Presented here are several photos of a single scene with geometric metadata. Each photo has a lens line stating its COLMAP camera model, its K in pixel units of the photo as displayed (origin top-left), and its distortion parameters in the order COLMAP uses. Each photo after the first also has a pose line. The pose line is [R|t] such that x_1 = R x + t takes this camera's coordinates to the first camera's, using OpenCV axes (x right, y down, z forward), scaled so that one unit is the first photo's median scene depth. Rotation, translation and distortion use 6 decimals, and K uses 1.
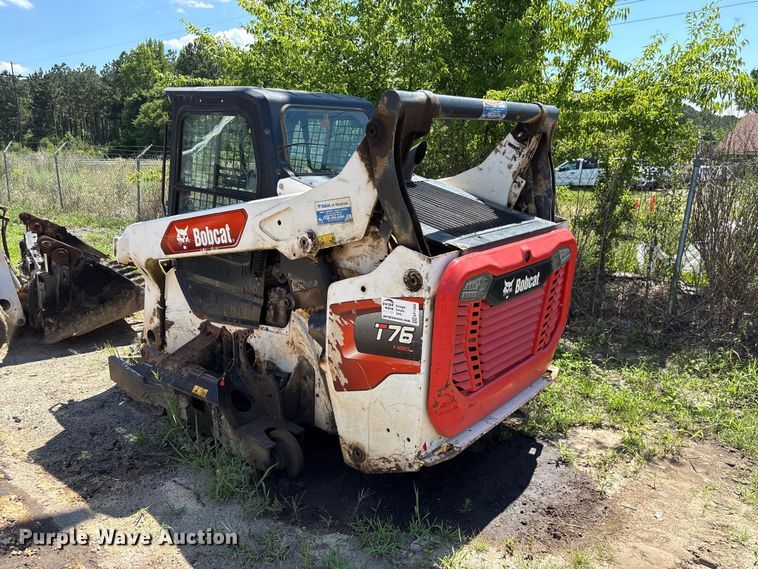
lens RADIAL K [[570.5, 0, 371.4], [0, 570.5, 286.8], [0, 0, 1]] dist [0.129157, -0.185455]
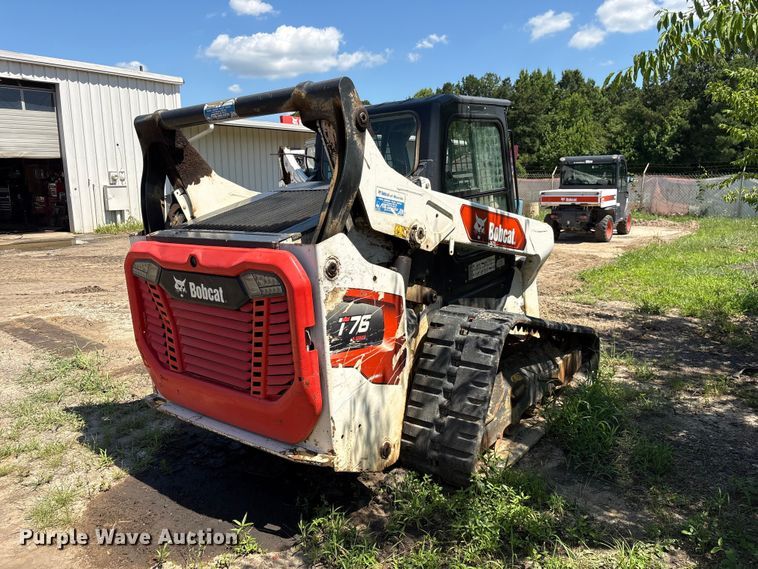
lens RADIAL K [[569.7, 0, 376.7], [0, 569.7, 286.6], [0, 0, 1]] dist [0.087051, -0.115946]
pose [[0.033235, 0.171331, -0.984653, 1.197690], [-0.214328, 0.963499, 0.160416, -0.224573], [0.976196, 0.205707, 0.068743, 1.218086]]
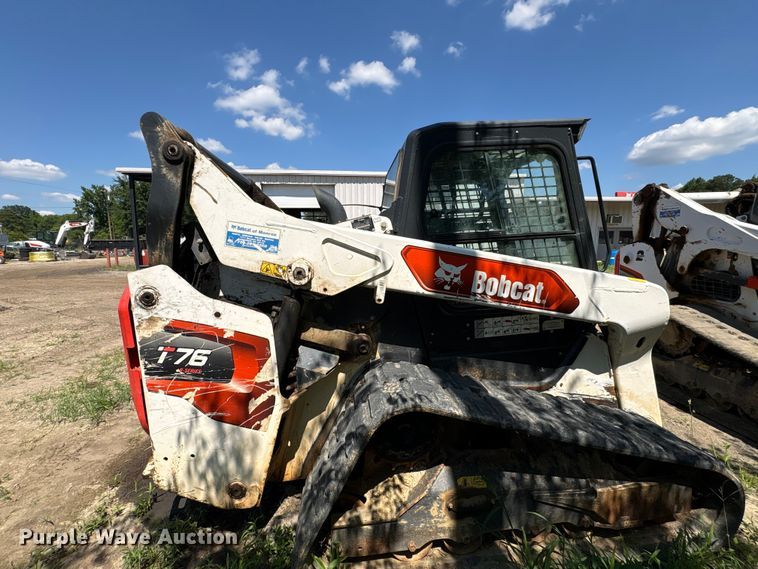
lens RADIAL K [[337.7, 0, 379.6], [0, 337.7, 285.9], [0, 0, 1]] dist [0.000830, -0.000173]
pose [[-0.702020, 0.085594, -0.706995, 0.497698], [-0.161222, 0.947875, 0.274845, -0.316908], [0.693668, 0.306929, -0.651628, 1.772796]]
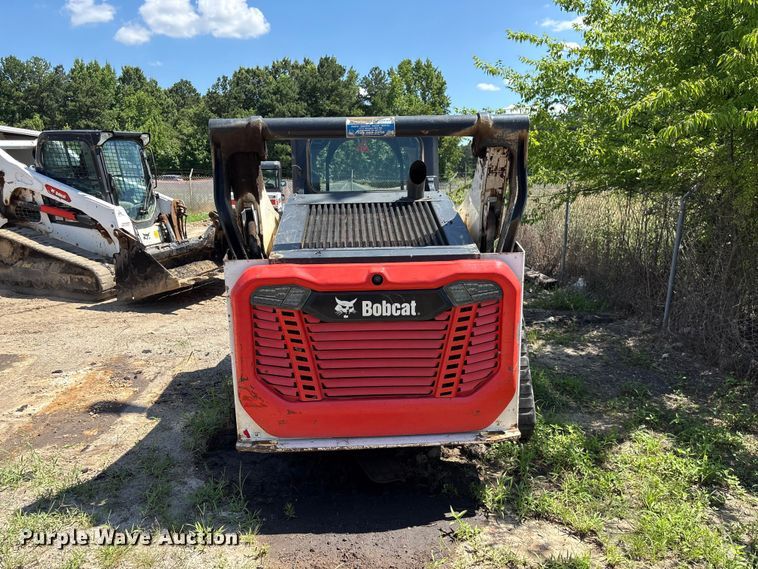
lens RADIAL K [[569.7, 0, 376.7], [0, 569.7, 286.6], [0, 0, 1]] dist [0.087051, -0.115946]
pose [[0.678732, 0.128332, -0.723086, 0.933276], [-0.162852, 0.986401, 0.022203, -0.060374], [0.716102, 0.102686, 0.690401, 0.350064]]
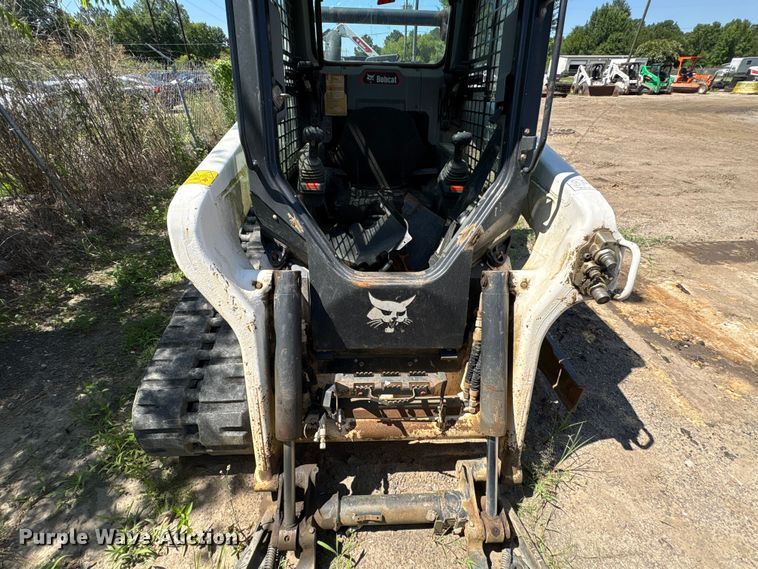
lens RADIAL K [[337.7, 0, 379.6], [0, 337.7, 285.9], [0, 0, 1]] dist [0.000830, -0.000173]
pose [[-0.674700, -0.404274, 0.617530, -0.671249], [0.160728, 0.736104, 0.657509, -0.360938], [-0.720380, 0.542875, -0.431671, 1.764454]]
